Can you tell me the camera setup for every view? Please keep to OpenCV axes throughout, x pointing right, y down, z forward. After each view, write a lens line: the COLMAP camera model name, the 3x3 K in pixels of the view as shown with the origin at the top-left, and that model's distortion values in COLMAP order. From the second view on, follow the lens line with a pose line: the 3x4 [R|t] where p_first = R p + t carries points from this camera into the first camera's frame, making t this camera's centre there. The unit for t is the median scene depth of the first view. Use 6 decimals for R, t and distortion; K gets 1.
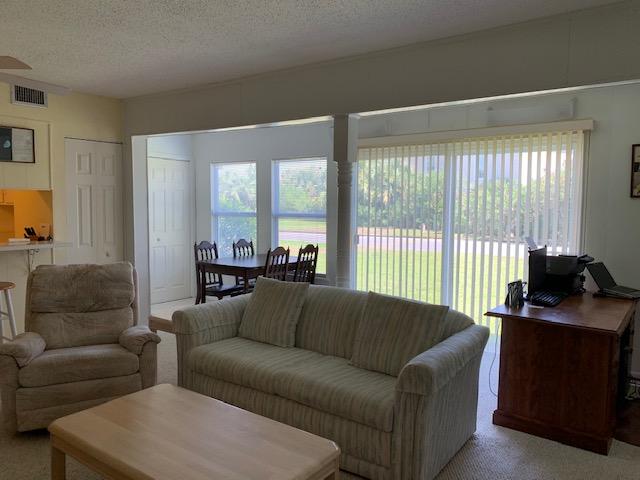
lens RADIAL K [[485.6, 0, 324.1], [0, 485.6, 240.0], [0, 0, 1]] dist [0.083128, -0.122633]
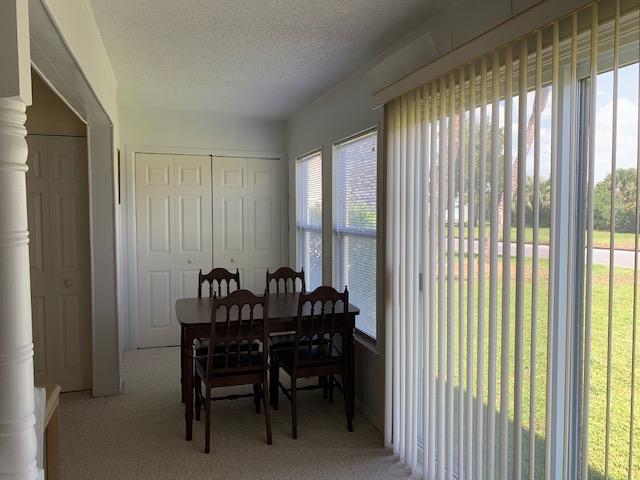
lens RADIAL K [[485.6, 0, 324.1], [0, 485.6, 240.0], [0, 0, 1]] dist [0.083128, -0.122633]
pose [[0.808003, 0.022892, -0.588734, 0.418263], [-0.033841, 0.999398, -0.007585, -0.056324], [0.588206, 0.026052, 0.808292, 0.781281]]
